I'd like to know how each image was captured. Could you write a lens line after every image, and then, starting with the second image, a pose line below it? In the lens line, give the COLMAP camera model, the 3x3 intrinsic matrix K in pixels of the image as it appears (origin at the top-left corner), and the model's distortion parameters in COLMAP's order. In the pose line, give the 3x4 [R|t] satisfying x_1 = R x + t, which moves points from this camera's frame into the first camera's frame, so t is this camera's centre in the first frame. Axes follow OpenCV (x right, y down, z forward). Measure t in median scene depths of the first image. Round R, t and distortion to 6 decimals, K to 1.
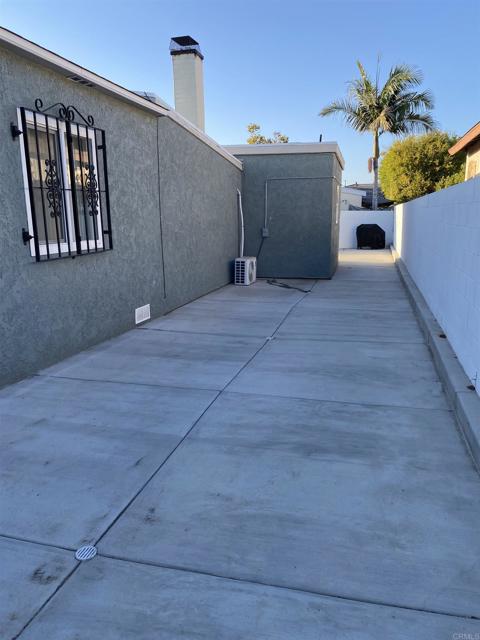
lens RADIAL K [[492.4, 0, 240.0], [0, 492.4, 320.0], [0, 0, 1]] dist [-0.001448, -0.000713]
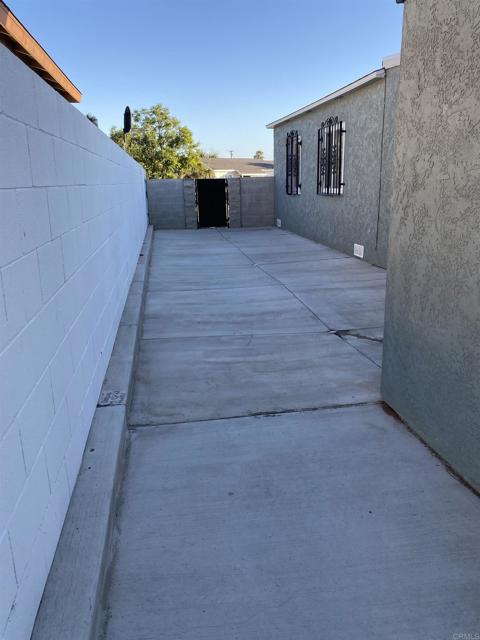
lens RADIAL K [[492.4, 0, 240.0], [0, 492.4, 320.0], [0, 0, 1]] dist [-0.001448, -0.000713]
pose [[-0.911976, 0.129473, -0.389278, 0.626104], [-0.064492, 0.891847, 0.447715, -0.418407], [0.405143, 0.433411, -0.804993, 2.042312]]
